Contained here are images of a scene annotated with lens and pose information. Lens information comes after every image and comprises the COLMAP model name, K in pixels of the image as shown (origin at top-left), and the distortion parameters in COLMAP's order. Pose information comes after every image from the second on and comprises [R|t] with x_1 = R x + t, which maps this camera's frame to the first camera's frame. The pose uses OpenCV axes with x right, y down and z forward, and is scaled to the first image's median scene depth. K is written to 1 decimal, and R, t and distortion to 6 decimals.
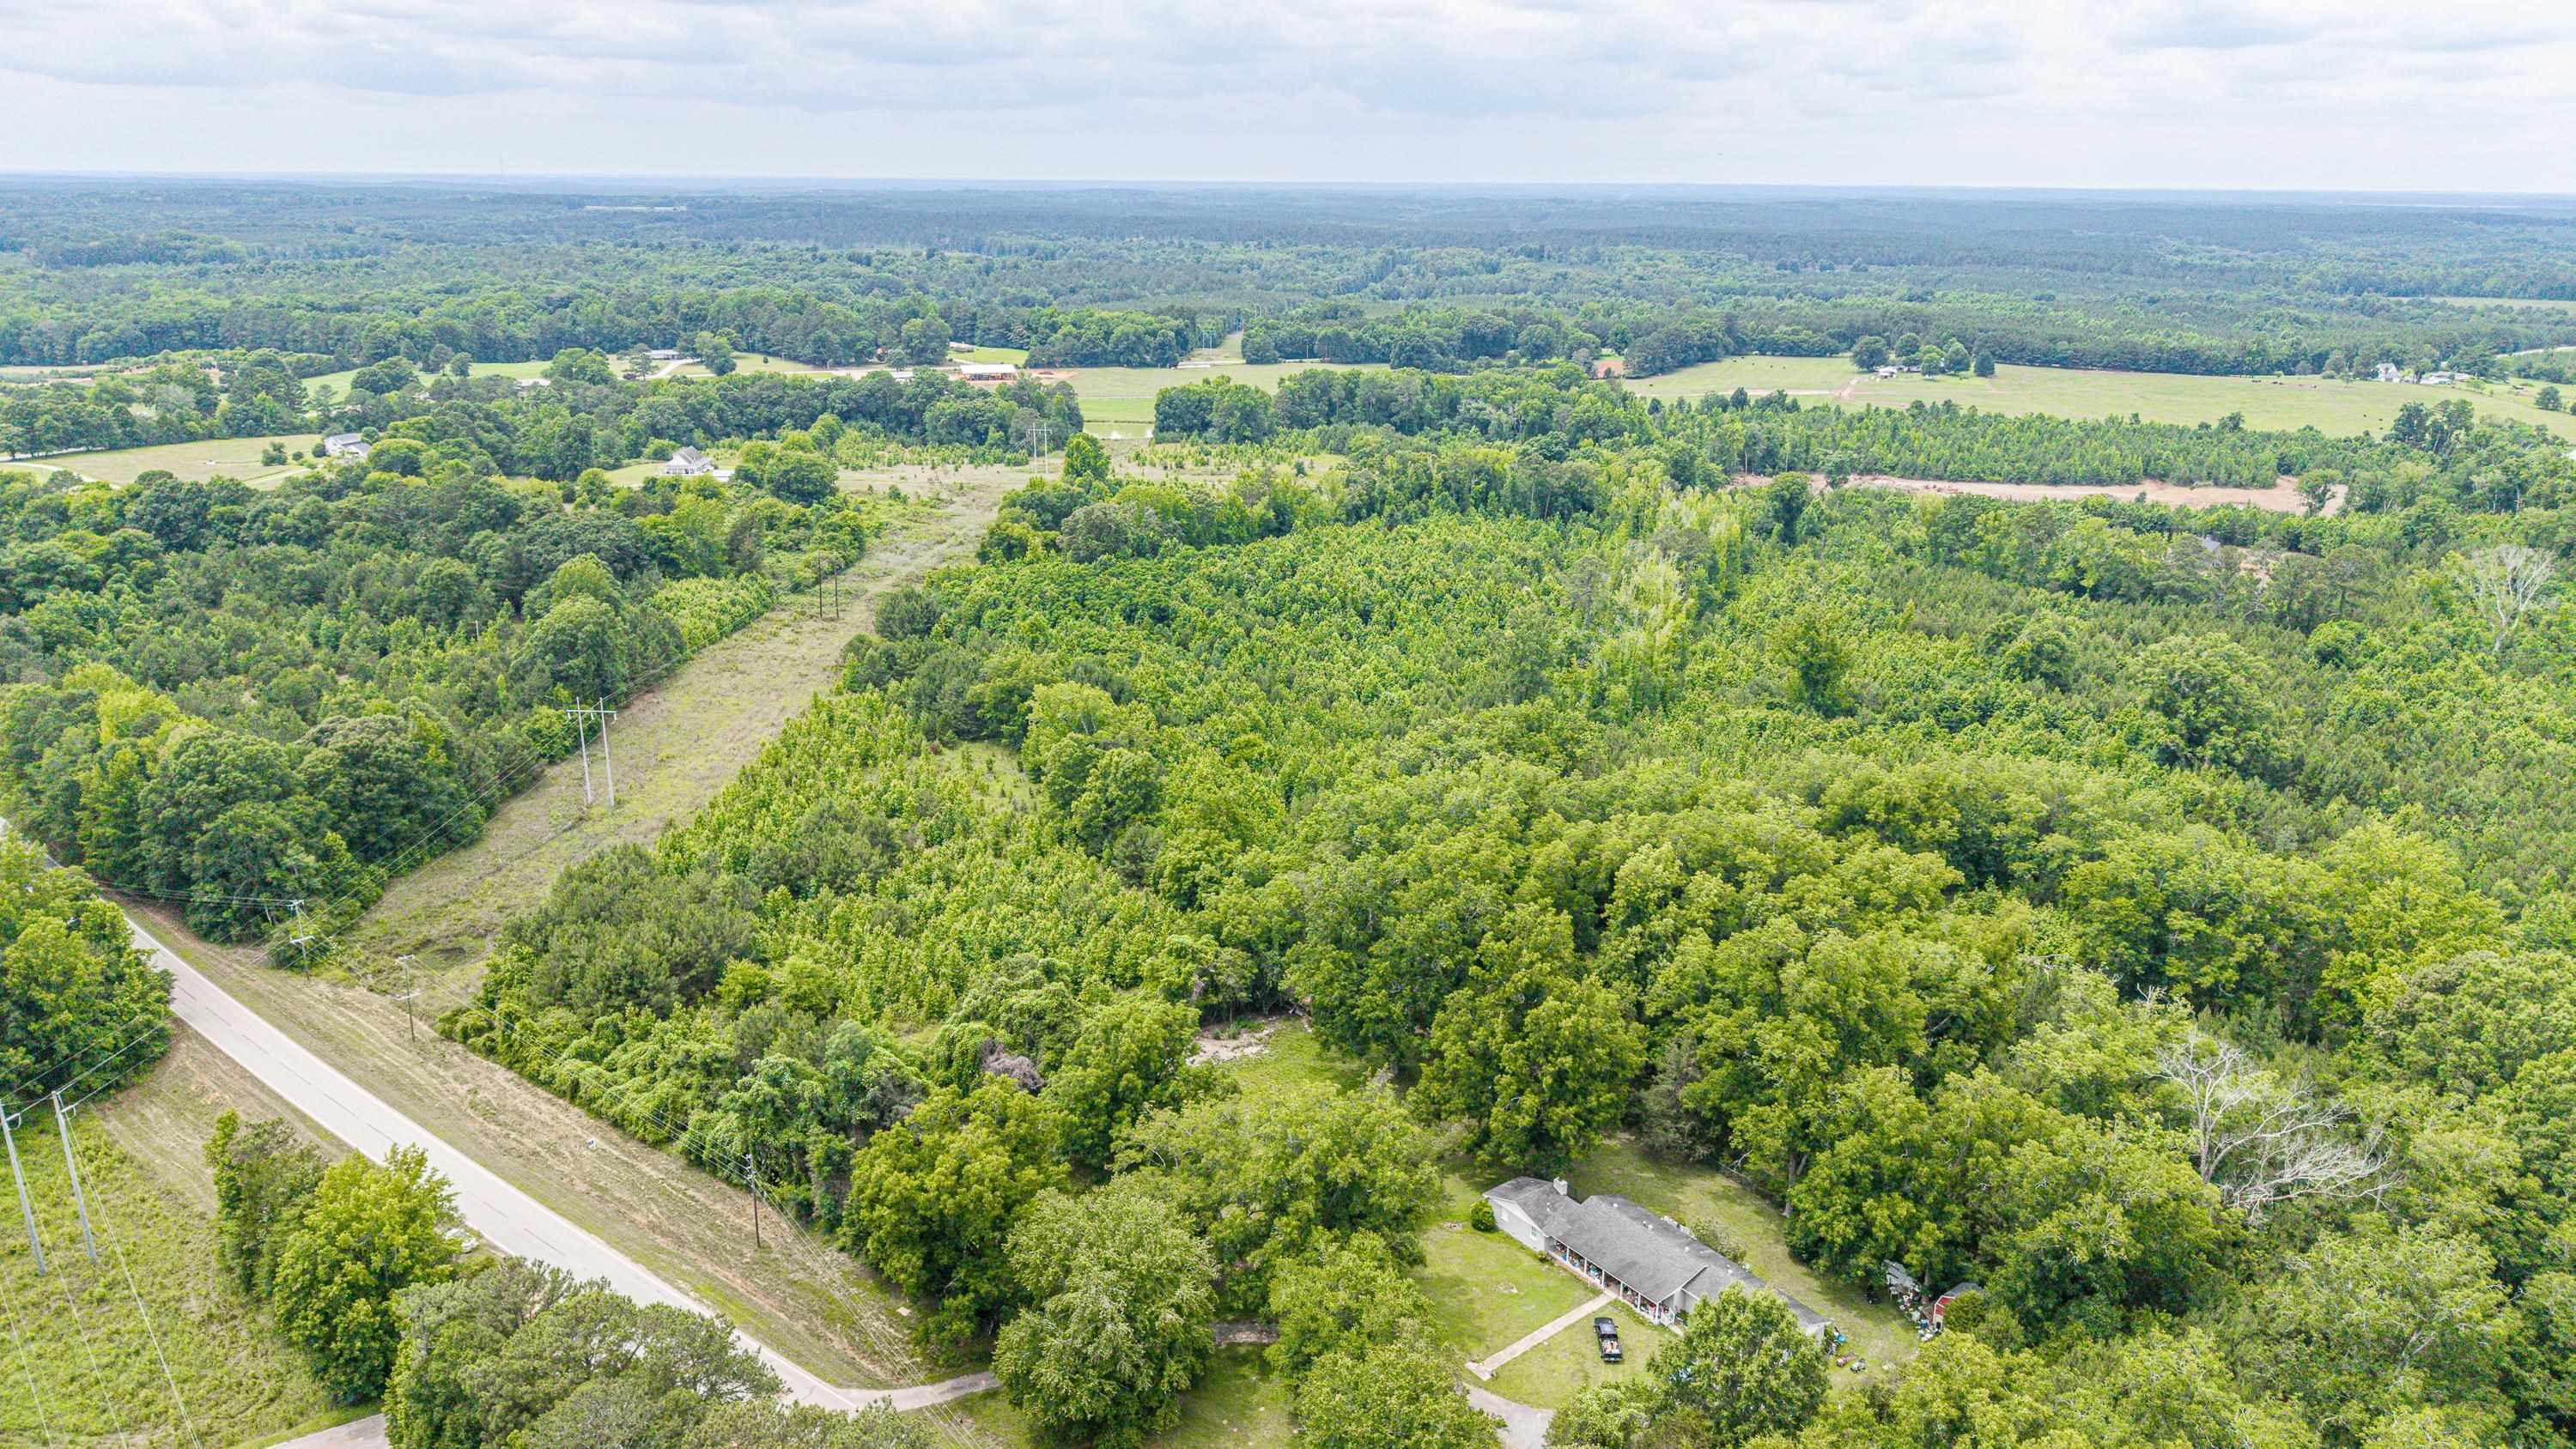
lens RADIAL K [[1718.0, 0, 1288.0], [0, 1718.0, 724.5], [0, 0, 1]] dist [0.032239, -0.026903]
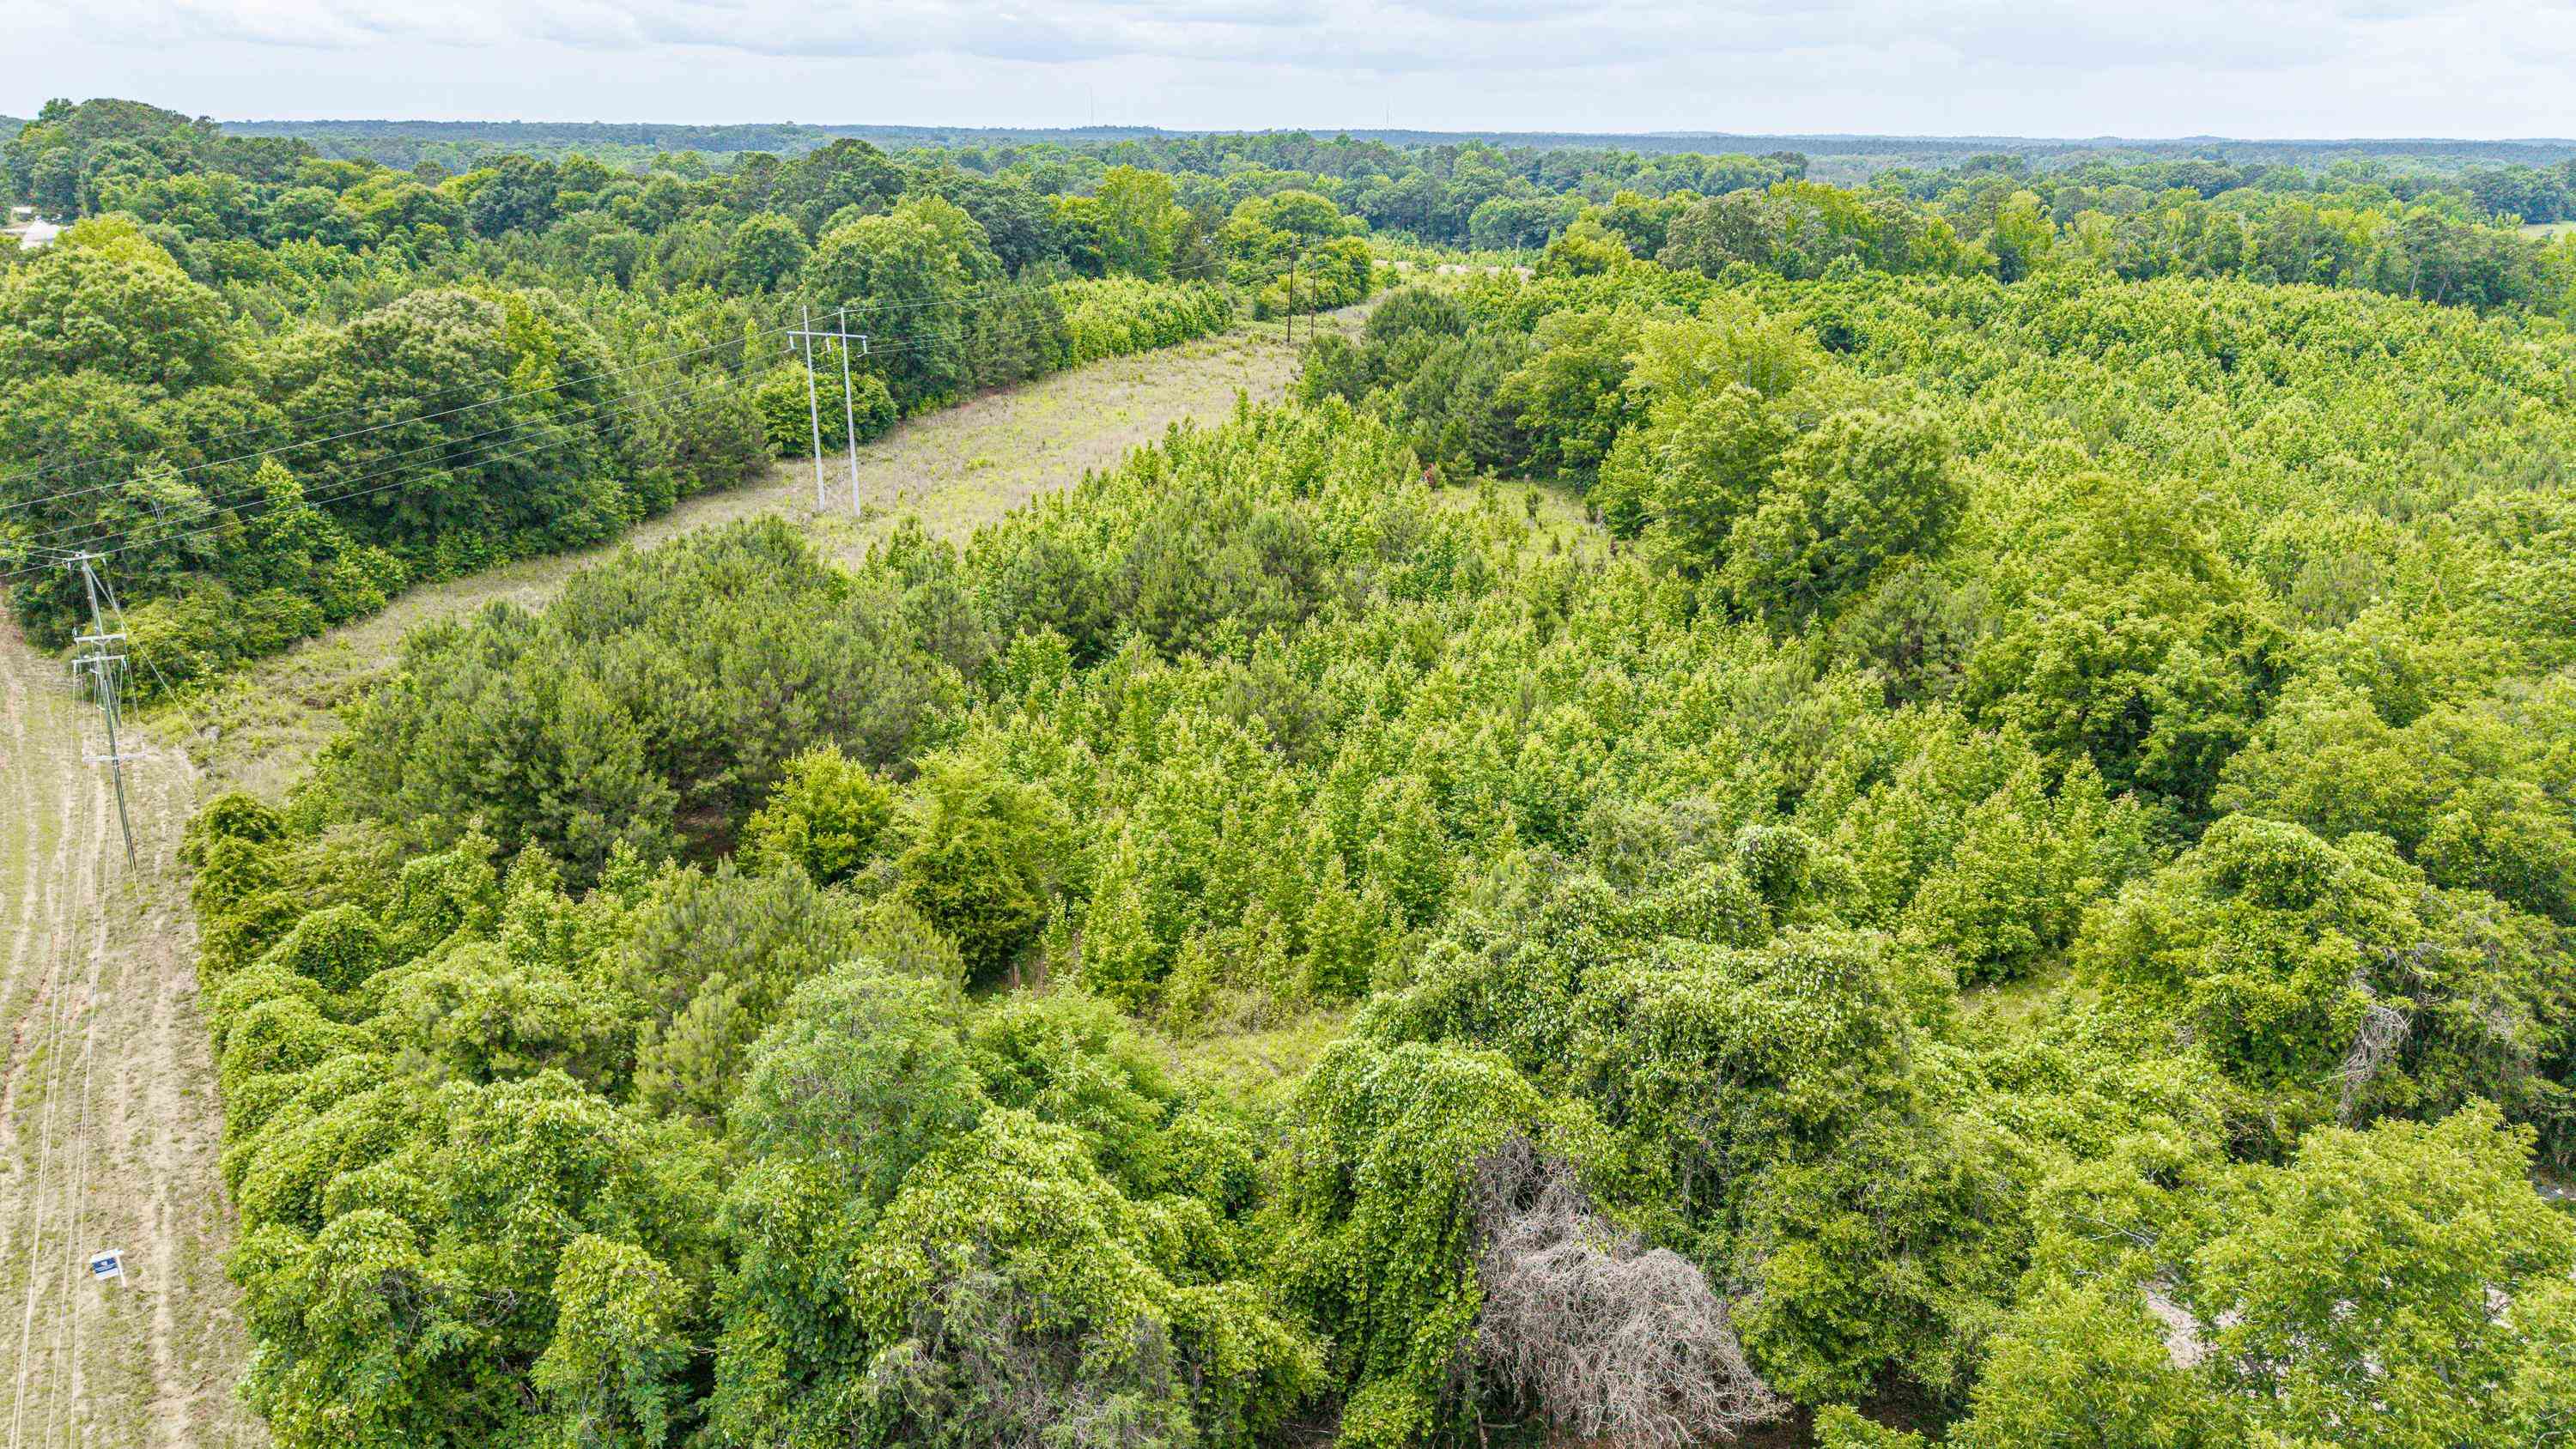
lens RADIAL K [[1678.1, 0, 1274.2], [0, 1678.1, 731.9], [0, 0, 1]] dist [0.158779, -0.171861]
pose [[0.950438, 0.096634, -0.295517, -0.113466], [-0.088960, 0.995258, 0.039338, 0.098513], [0.297917, -0.011099, 0.954527, 0.617225]]
